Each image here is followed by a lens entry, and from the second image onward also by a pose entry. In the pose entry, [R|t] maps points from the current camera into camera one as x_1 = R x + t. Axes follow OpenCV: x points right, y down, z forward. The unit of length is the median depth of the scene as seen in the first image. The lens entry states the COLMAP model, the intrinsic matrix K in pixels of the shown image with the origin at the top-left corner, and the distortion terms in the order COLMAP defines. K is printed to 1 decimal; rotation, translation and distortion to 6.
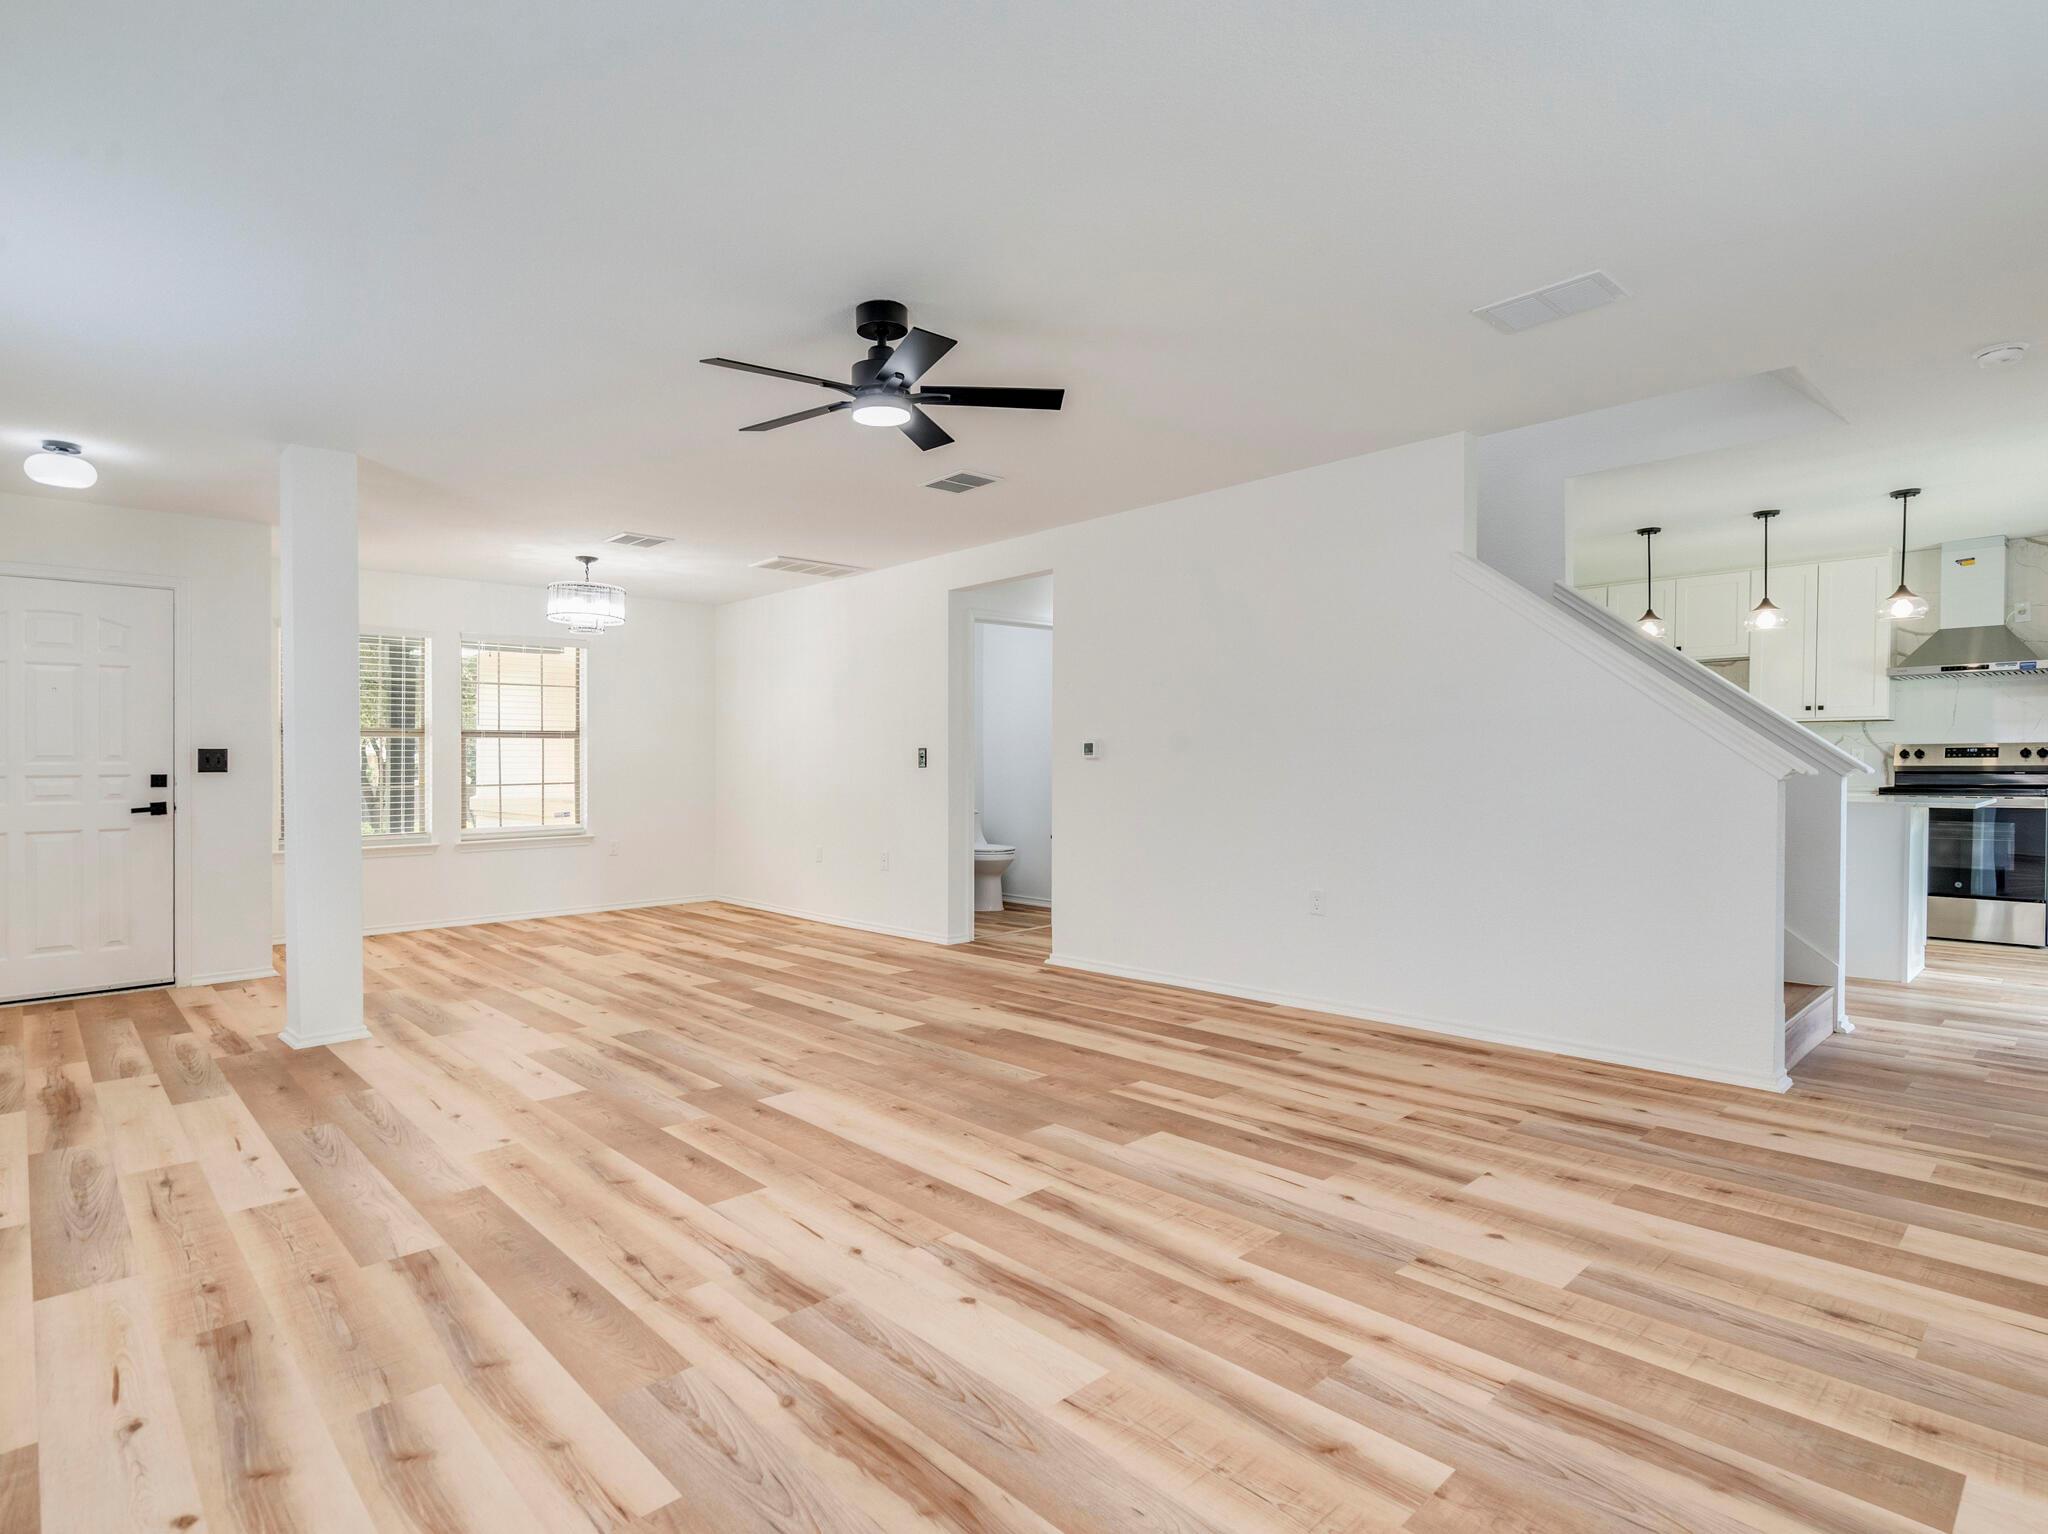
lens RADIAL K [[1097.5, 0, 1024.0], [0, 1097.5, 767.0], [0, 0, 1]] dist [-0.041688, 0.000040]
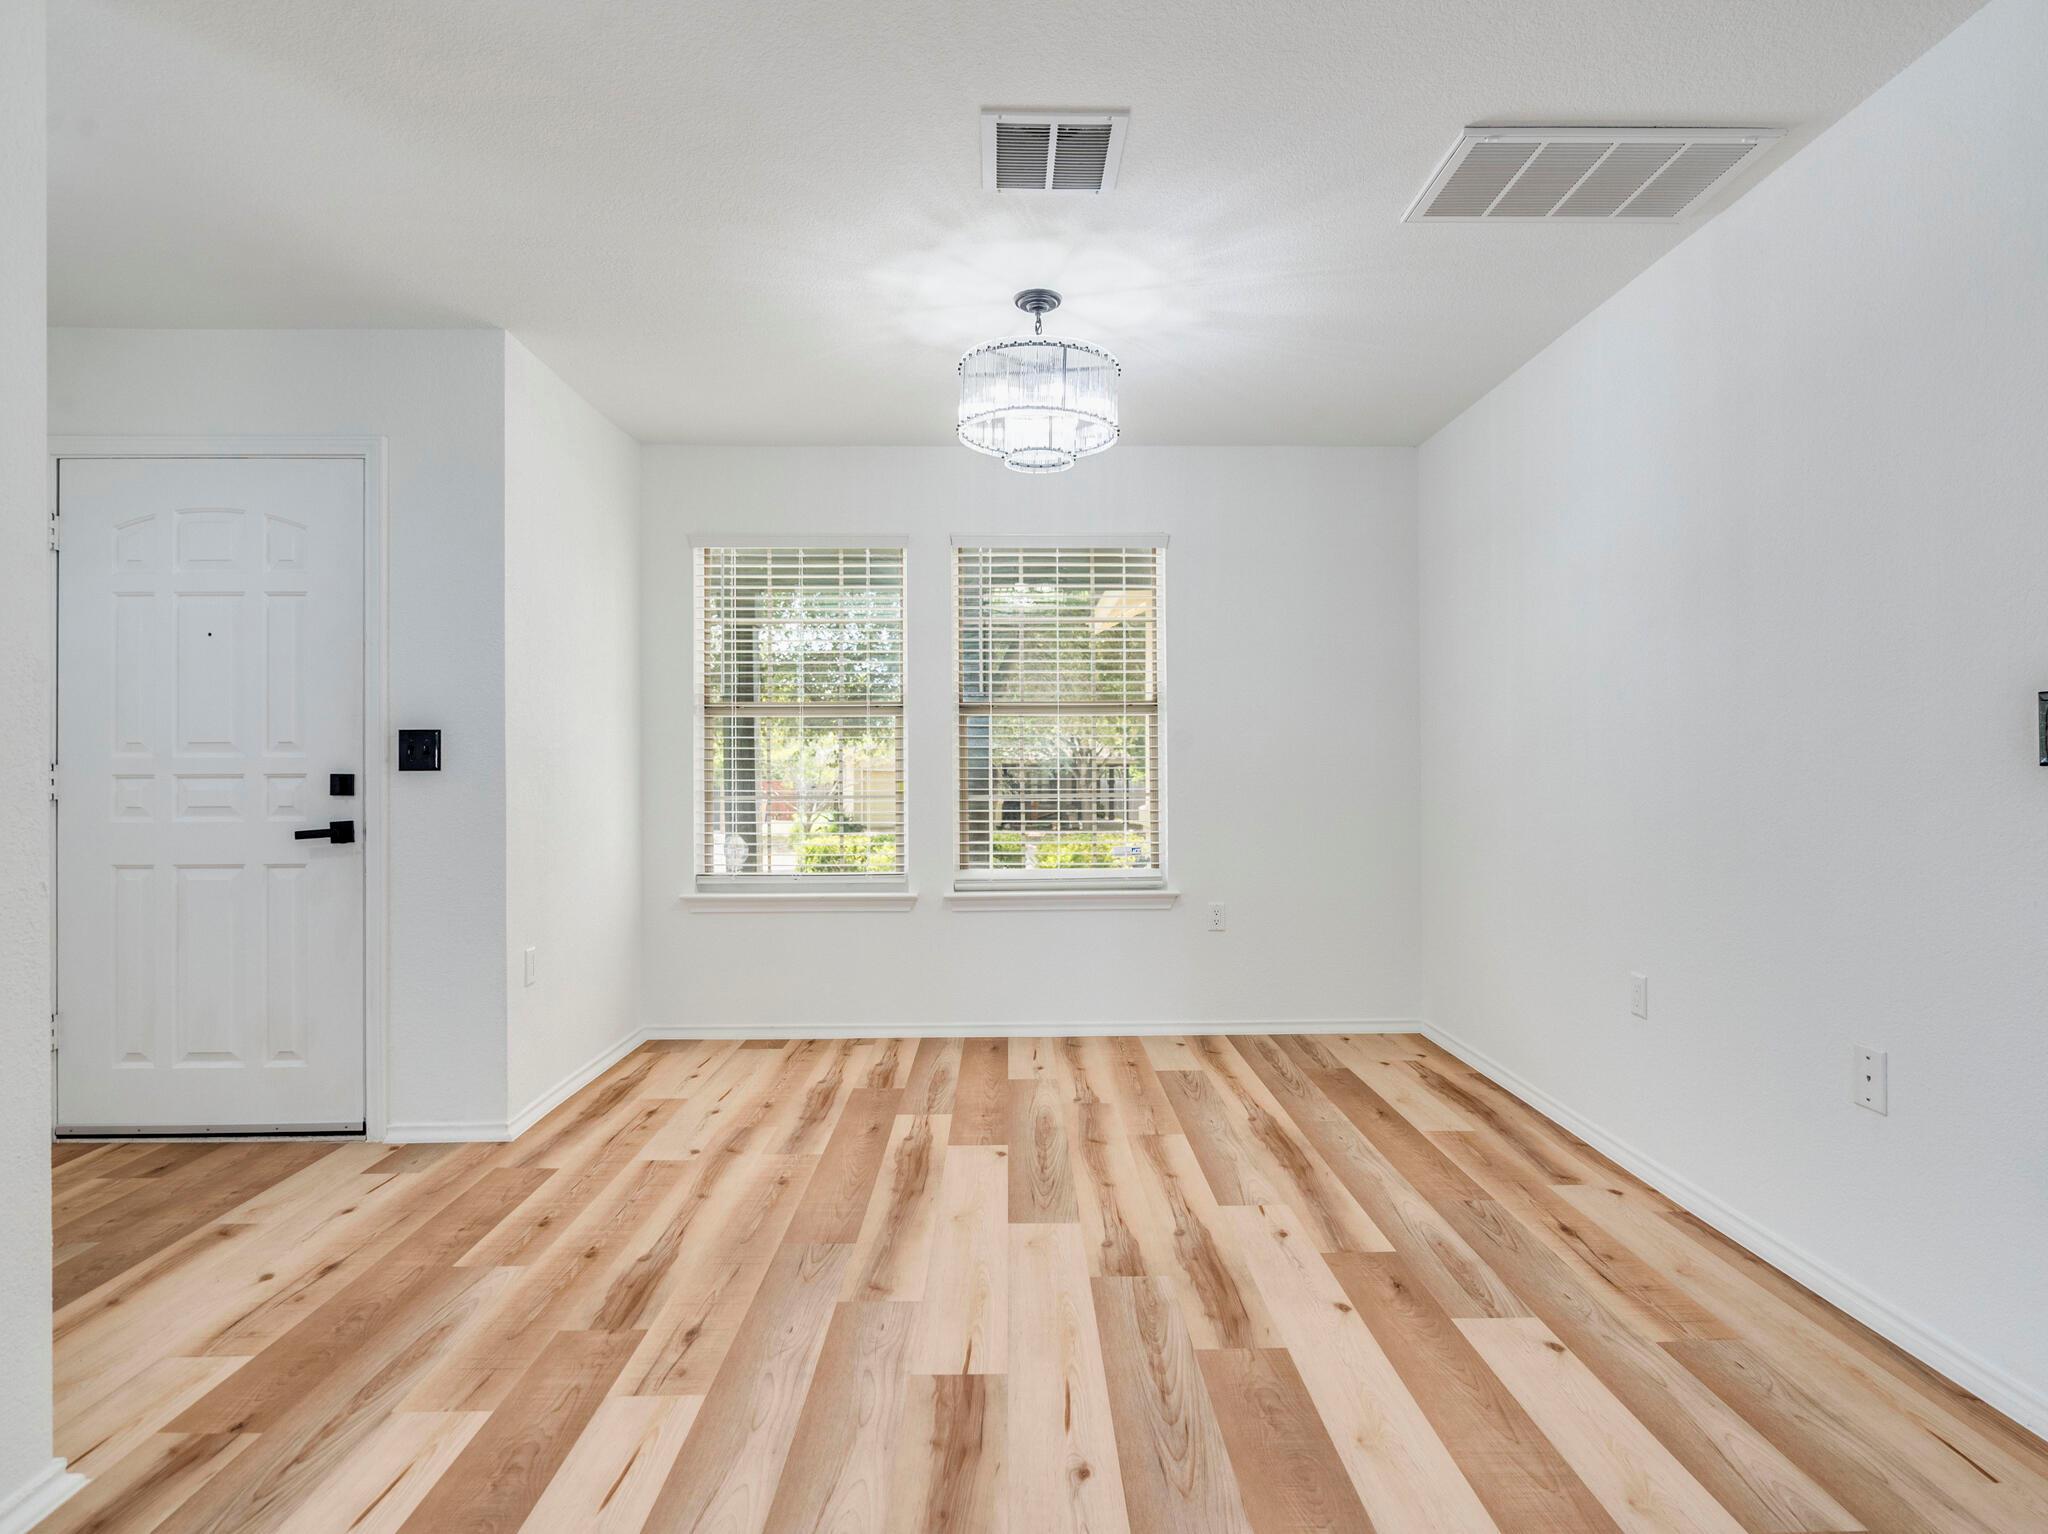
lens RADIAL K [[1097.5, 0, 1024.0], [0, 1097.5, 767.0], [0, 0, 1]] dist [-0.041688, 0.000040]
pose [[0.736810, 0.018193, -0.675855, -0.133789], [-0.008010, 0.999803, 0.018181, -0.010620], [0.676052, -0.007983, 0.736811, 0.814260]]
